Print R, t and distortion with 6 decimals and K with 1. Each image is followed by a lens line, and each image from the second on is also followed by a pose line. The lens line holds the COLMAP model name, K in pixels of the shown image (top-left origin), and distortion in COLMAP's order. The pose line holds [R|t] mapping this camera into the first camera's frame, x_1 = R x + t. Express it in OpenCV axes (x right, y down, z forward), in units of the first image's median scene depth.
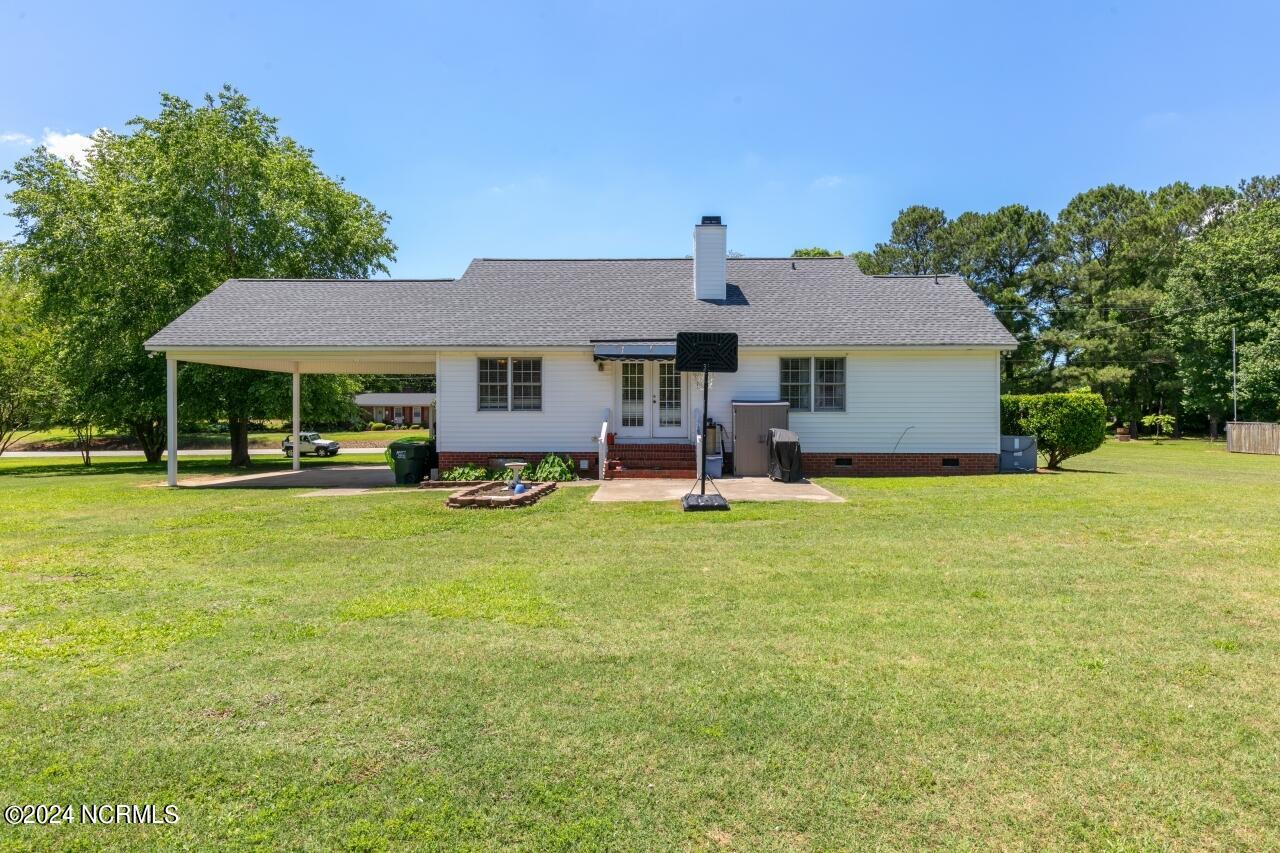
lens RADIAL K [[716.7, 0, 638.0], [0, 716.7, 427.3], [0, 0, 1]] dist [-0.000314, -0.000375]
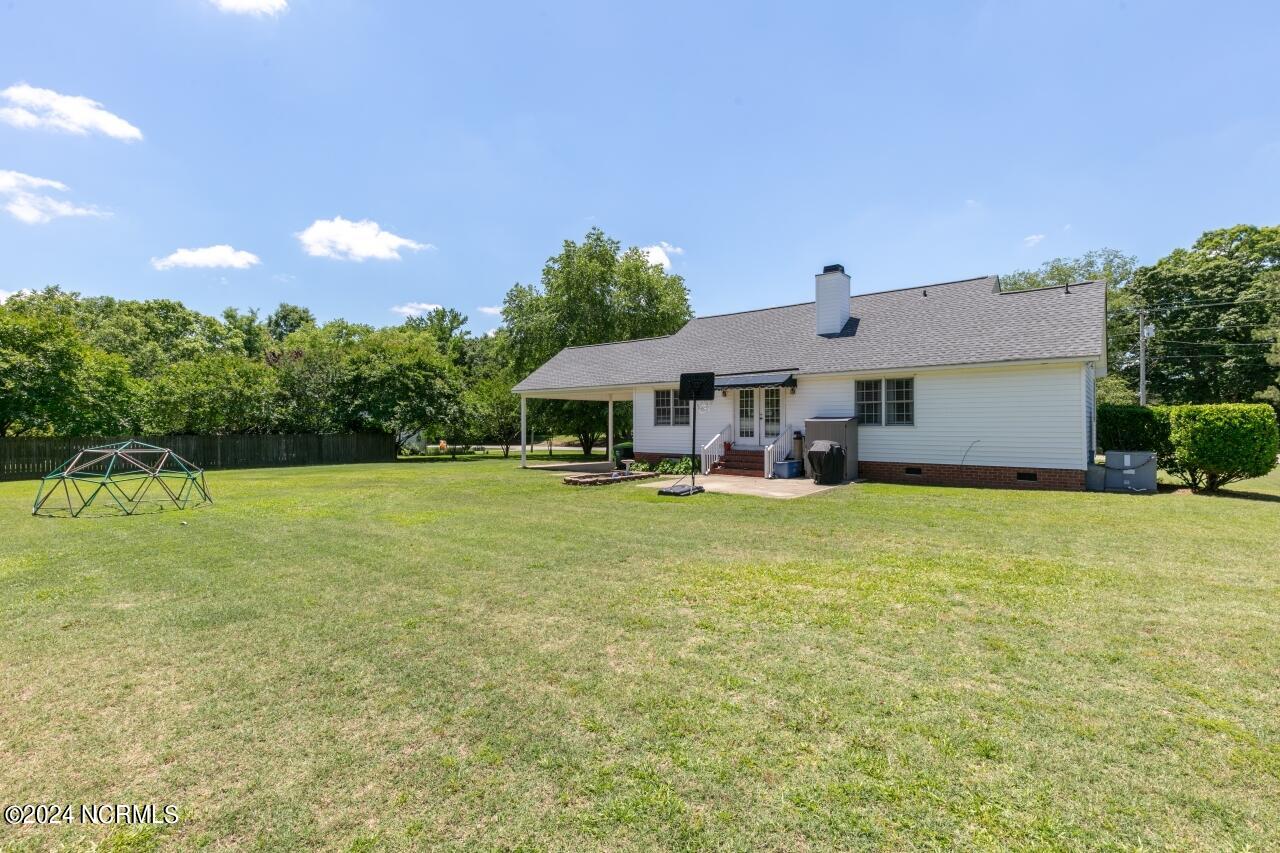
lens RADIAL K [[586.2, 0, 632.3], [0, 586.2, 427.9], [0, 0, 1]] dist [0.008415, -0.001848]
pose [[0.779235, 0.001019, -0.626731, 0.514148], [-0.006395, 0.999960, -0.006325, -0.010258], [0.626699, 0.008936, 0.779210, 0.011144]]
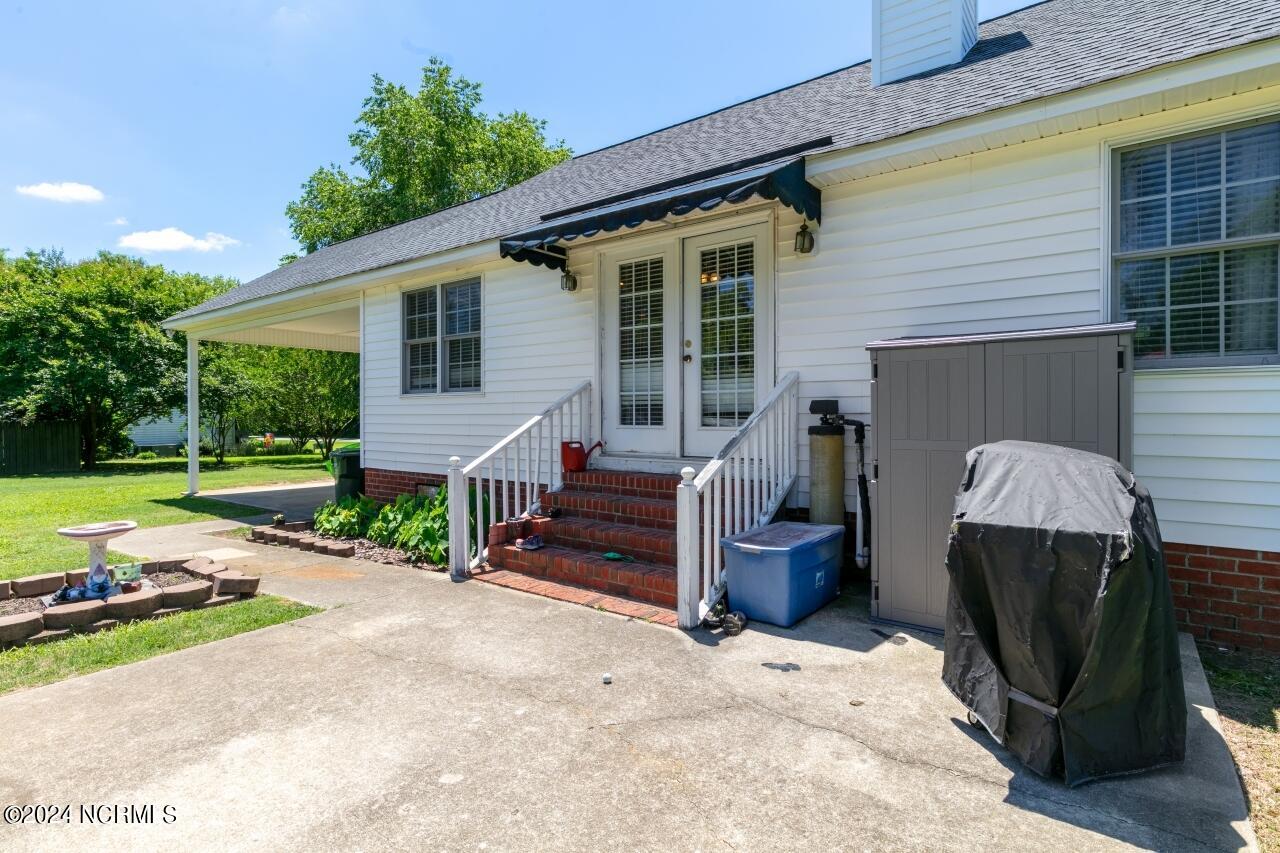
lens RADIAL K [[628.7, 0, 642.1], [0, 628.7, 421.2], [0, 0, 1]] dist [-0.000371, 0.000499]
pose [[0.819084, 0.004211, -0.573658, 0.187870], [-0.007965, 0.999960, -0.004032, -0.002302], [0.573618, 0.007872, 0.819085, 0.724481]]
